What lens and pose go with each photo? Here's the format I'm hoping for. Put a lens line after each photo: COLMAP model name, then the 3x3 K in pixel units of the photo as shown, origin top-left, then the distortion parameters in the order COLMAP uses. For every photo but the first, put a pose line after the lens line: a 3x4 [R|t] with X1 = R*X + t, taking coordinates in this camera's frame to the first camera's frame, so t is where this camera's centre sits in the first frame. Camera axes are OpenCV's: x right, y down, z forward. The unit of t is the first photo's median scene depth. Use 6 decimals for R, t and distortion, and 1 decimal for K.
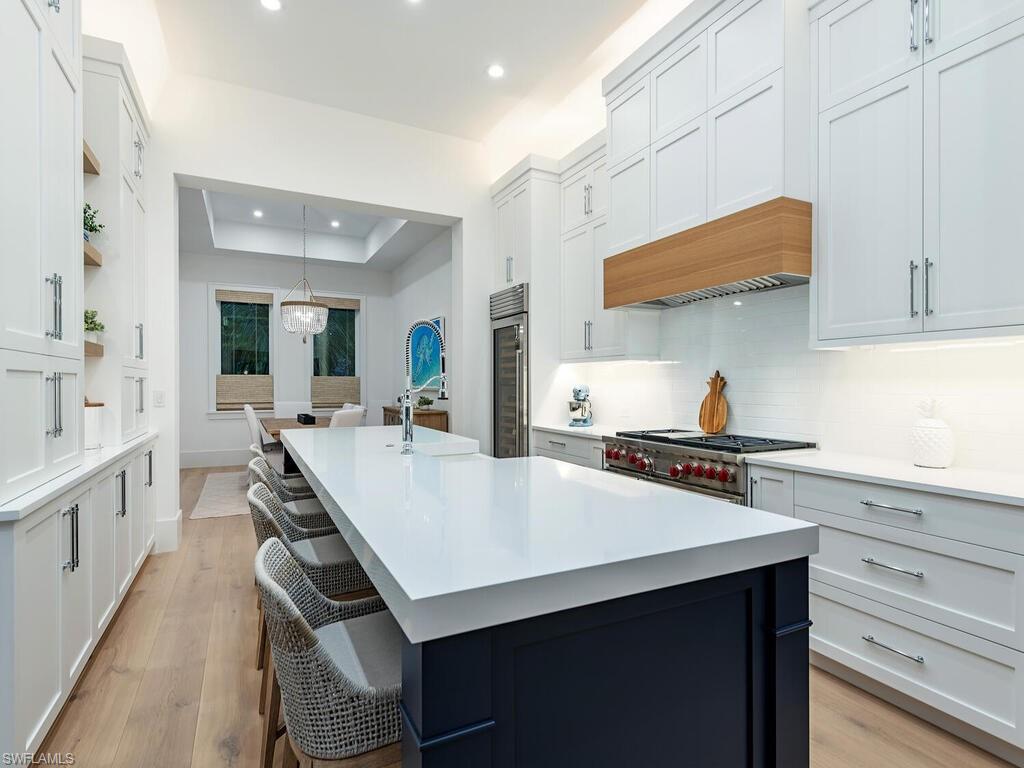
lens RADIAL K [[526.5, 0, 518.1], [0, 526.5, 382.1], [0, 0, 1]] dist [0.007670, 0.000838]
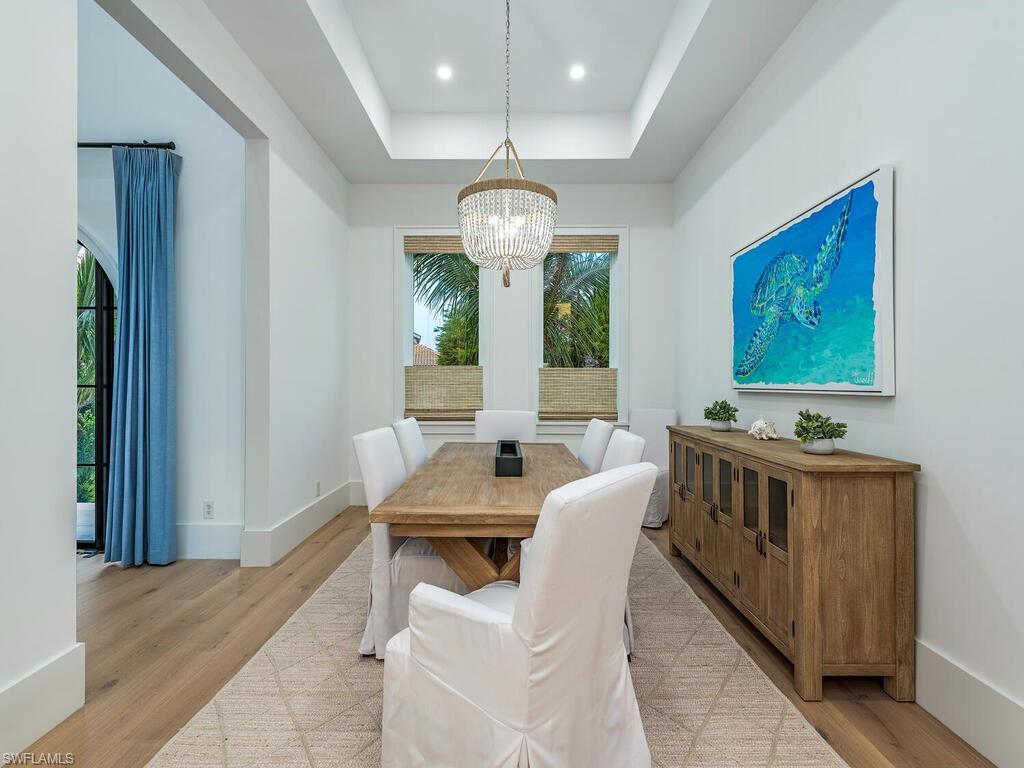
lens RADIAL K [[495.1, 0, 517.3], [0, 495.1, 382.7], [0, 0, 1]] dist [0.003694, 0.000306]
pose [[0.891212, 0.003887, -0.453570, -0.318508], [-0.004039, 0.999992, 0.000635, 0.012753], [0.453568, 0.001266, 0.891221, 0.971659]]
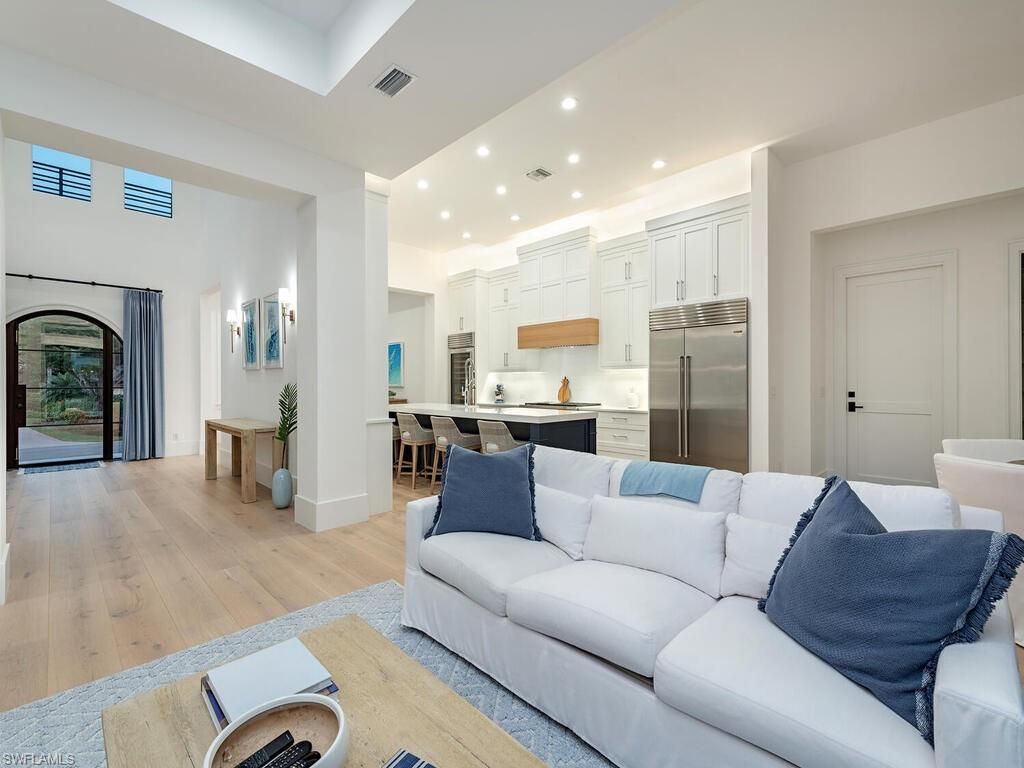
lens RADIAL K [[442.9, 0, 517.7], [0, 442.9, 382.2], [0, 0, 1]] dist [0.000236, -0.000046]
pose [[0.951929, -0.004519, 0.306284, -0.347078], [0.003809, 0.999988, 0.002916, -0.001980], [-0.306294, -0.001609, 0.951936, -0.666399]]
